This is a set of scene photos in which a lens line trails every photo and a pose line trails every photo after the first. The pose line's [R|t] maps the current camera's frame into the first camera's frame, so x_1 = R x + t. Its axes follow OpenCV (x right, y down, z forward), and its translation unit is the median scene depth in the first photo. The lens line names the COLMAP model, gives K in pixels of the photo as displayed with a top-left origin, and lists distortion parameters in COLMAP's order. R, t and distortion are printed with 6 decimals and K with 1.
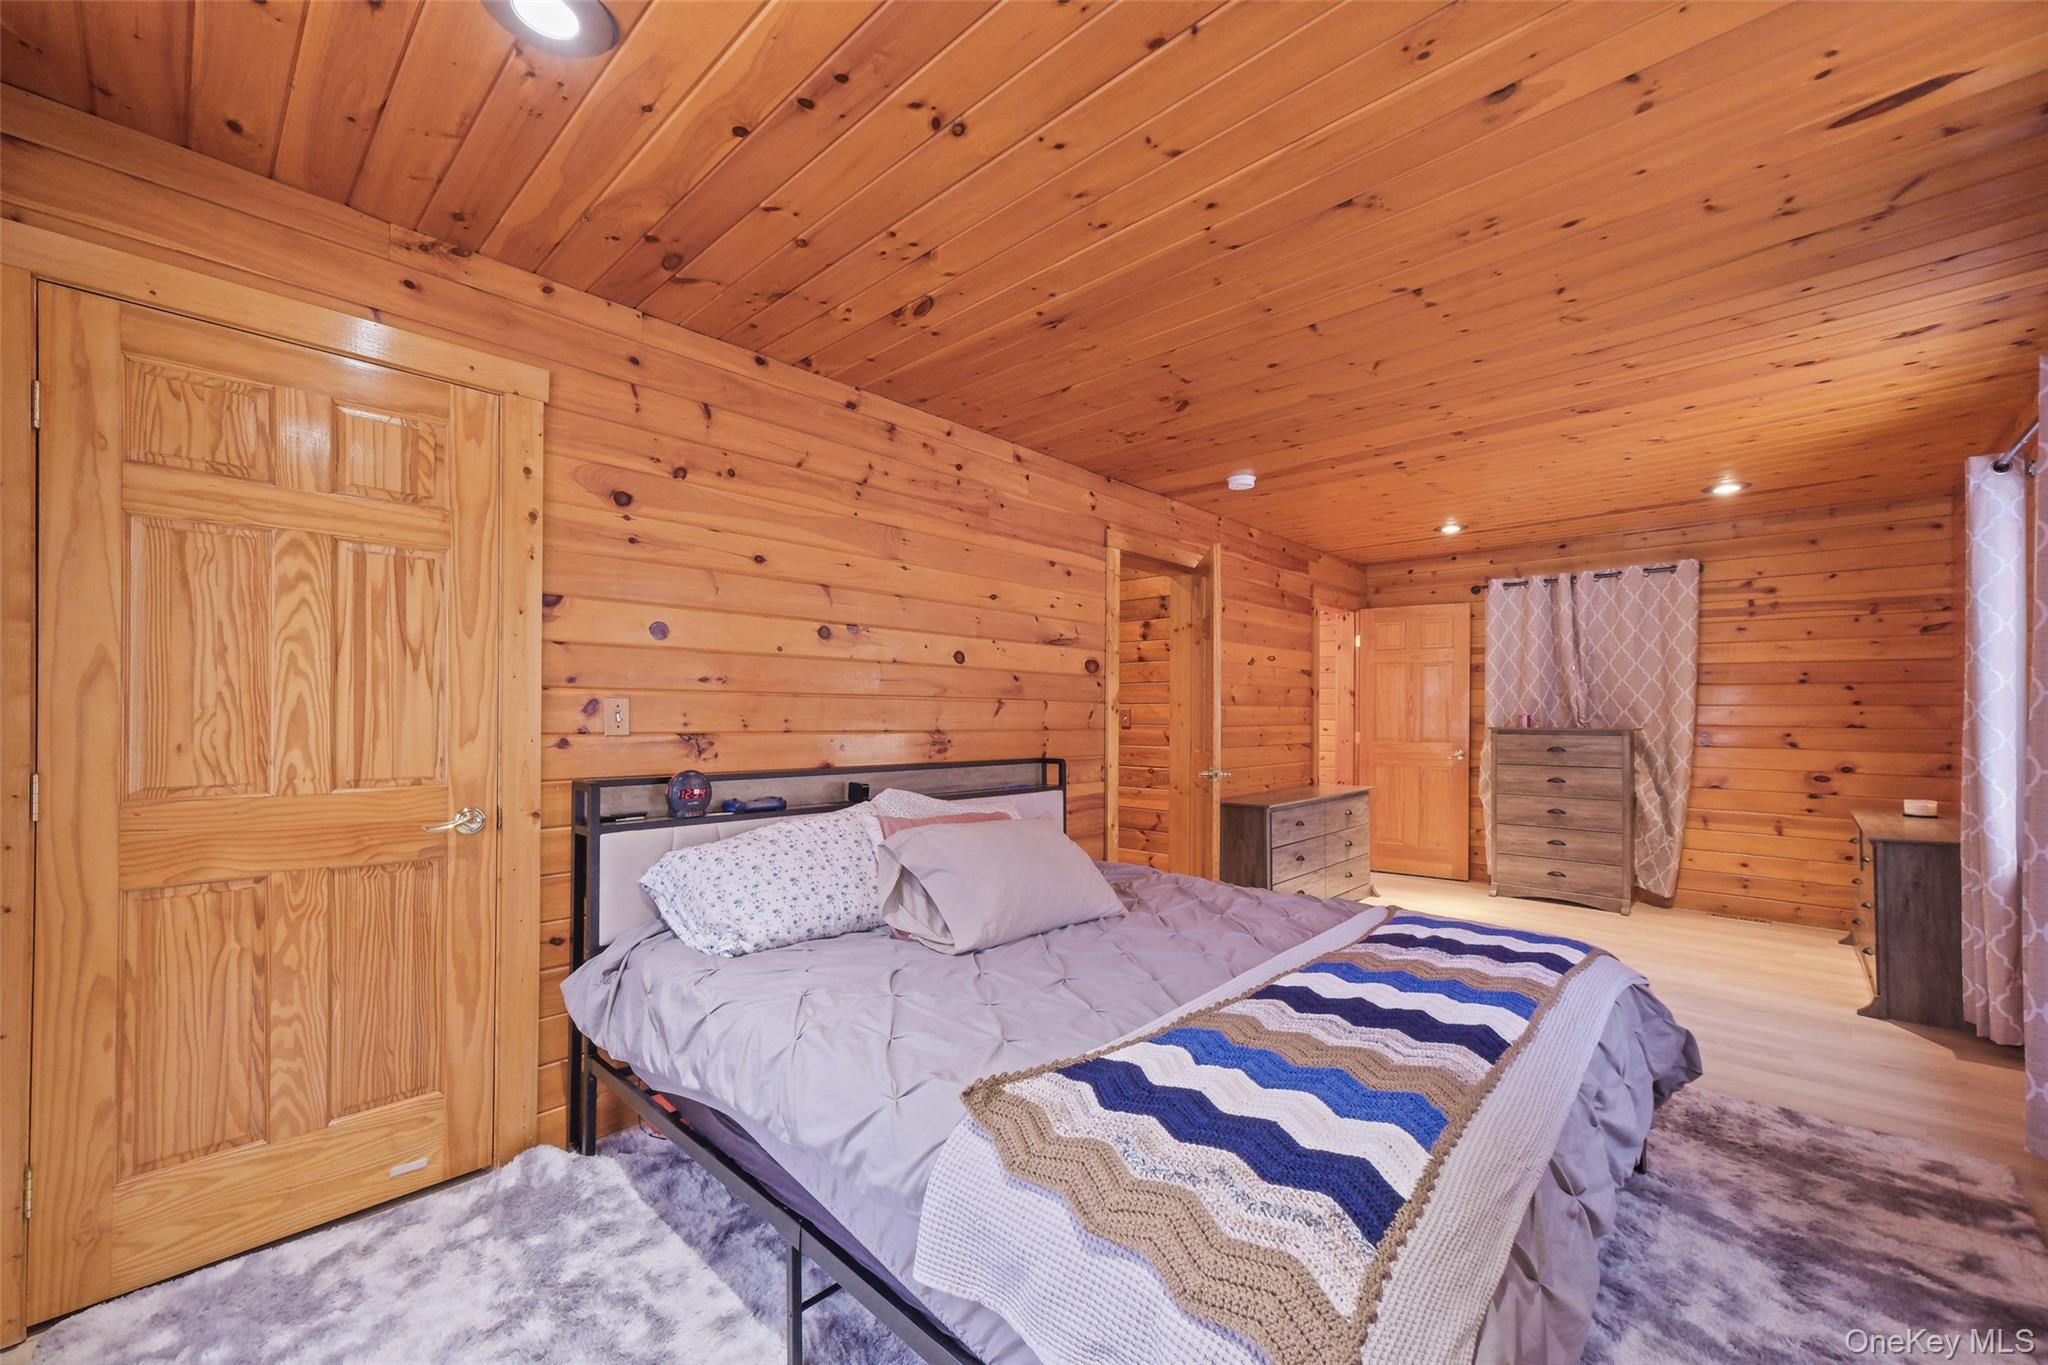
lens RADIAL K [[800.5, 0, 1016.7], [0, 800.5, 696.5], [0, 0, 1]] dist [-0.000590, -0.000073]
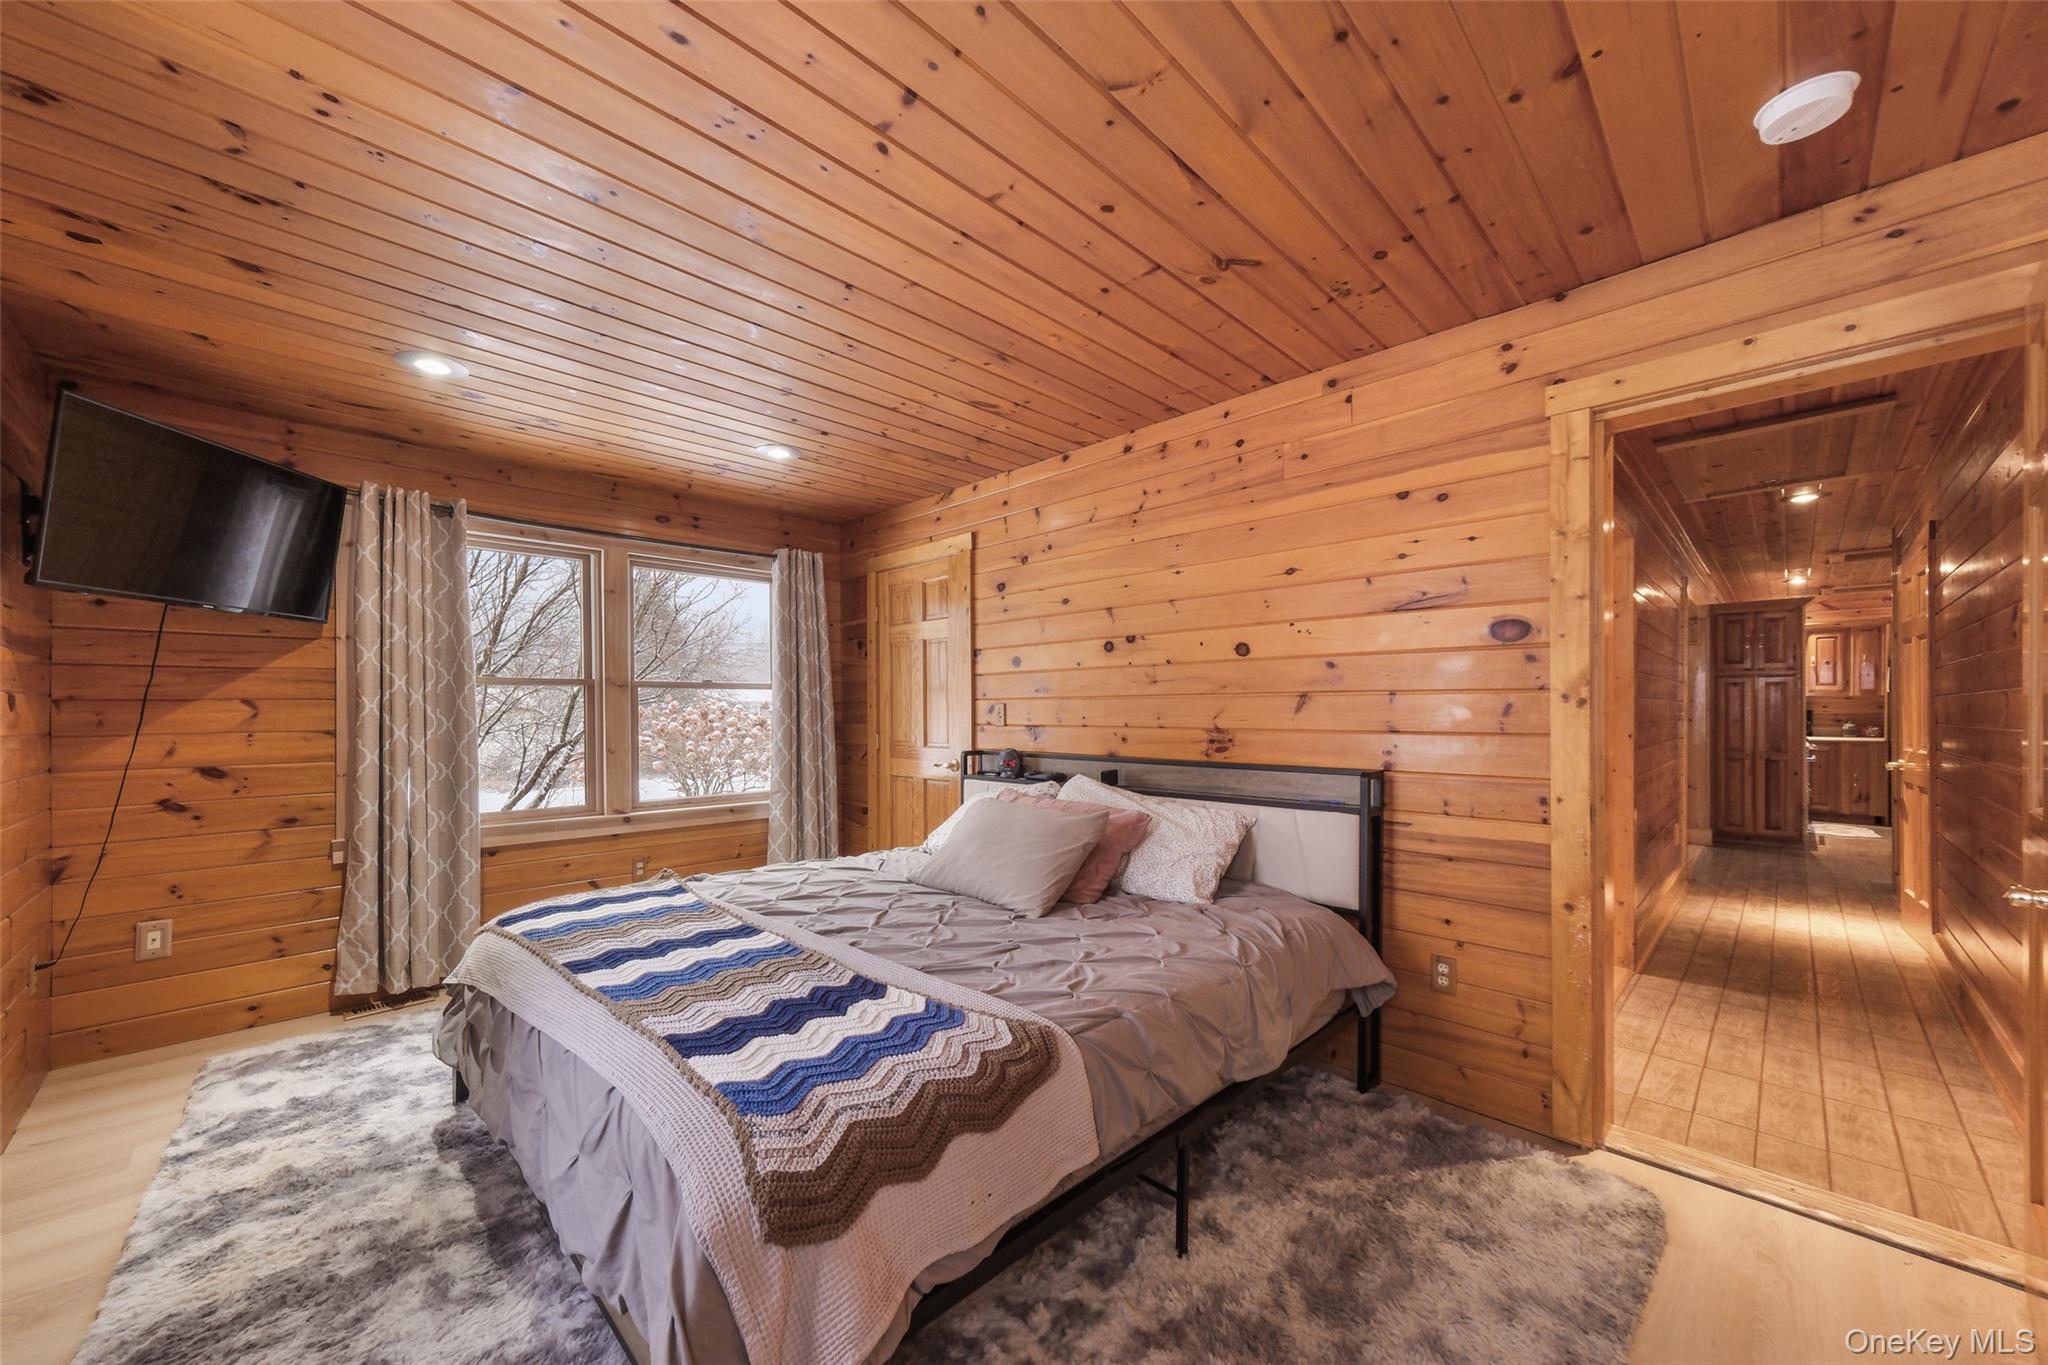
lens RADIAL K [[754.5, 0, 1027.3], [0, 754.5, 705.8], [0, 0, 1]] dist [0.005157, -0.000076]
pose [[-0.006429, -0.014713, -0.999871, 0.841049], [0.025223, 0.999571, -0.014871, 0.023431], [0.999661, -0.025316, -0.006055, 0.798572]]
